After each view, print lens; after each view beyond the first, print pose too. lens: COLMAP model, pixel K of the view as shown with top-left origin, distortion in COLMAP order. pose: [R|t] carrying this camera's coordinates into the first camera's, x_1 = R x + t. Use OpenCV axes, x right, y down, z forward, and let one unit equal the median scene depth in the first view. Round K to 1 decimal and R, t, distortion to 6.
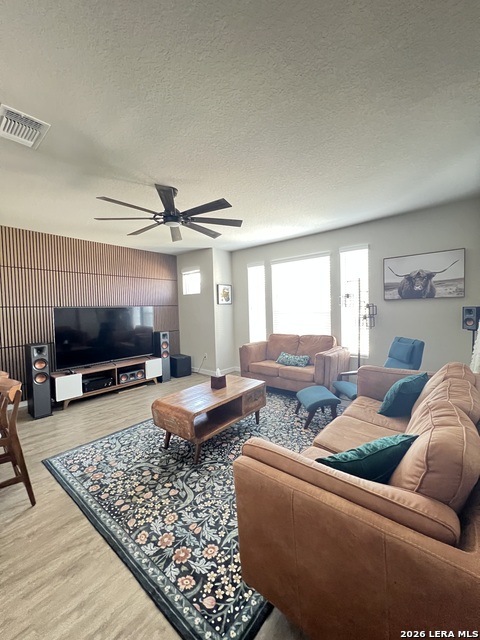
lens RADIAL K [[254.9, 0, 242.6], [0, 254.9, 318.2], [0, 0, 1]] dist [-0.002564, 0.000255]
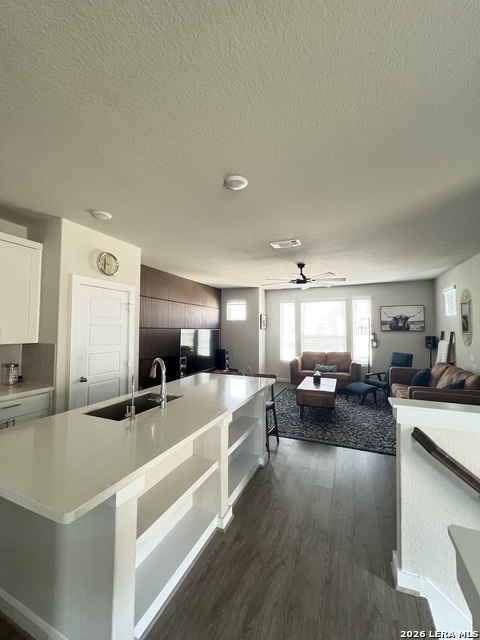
lens RADIAL K [[254.9, 0, 243.2], [0, 254.9, 318.0], [0, 0, 1]] dist [-0.002564, 0.000255]
pose [[0.959912, 0.043324, 0.276933, -0.861916], [-0.019024, 0.995774, -0.089842, 0.014263], [-0.279655, 0.080972, 0.956680, -0.392145]]
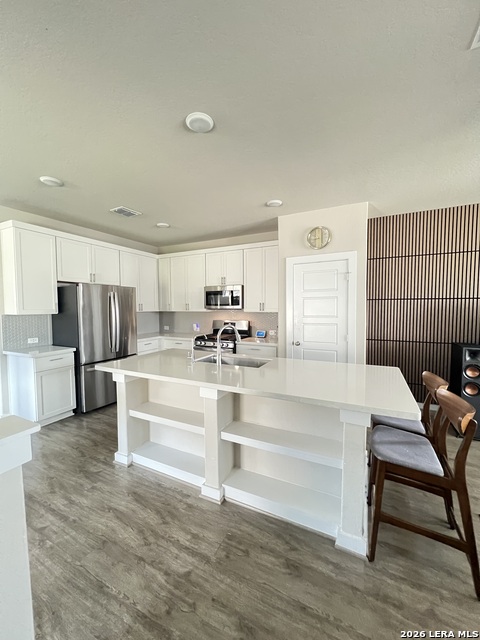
lens RADIAL K [[254.9, 0, 241.3], [0, 254.9, 320.3], [0, 0, 1]] dist [-0.002564, 0.000255]
pose [[0.223427, 0.076023, -0.971751, -0.201816], [-0.036014, 0.996917, 0.069712, -0.003783], [0.974055, 0.019421, 0.225476, 0.128755]]
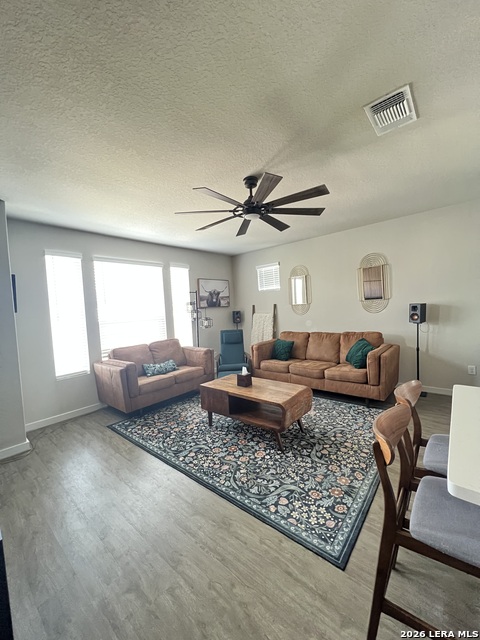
lens RADIAL K [[254.9, 0, 242.4], [0, 254.9, 316.6], [0, 0, 1]] dist [-0.002564, 0.000255]
pose [[0.022357, -0.008033, 0.999718, -0.943325], [0.091774, 0.995762, 0.005949, -0.009210], [-0.995529, 0.091615, 0.023000, 0.811410]]
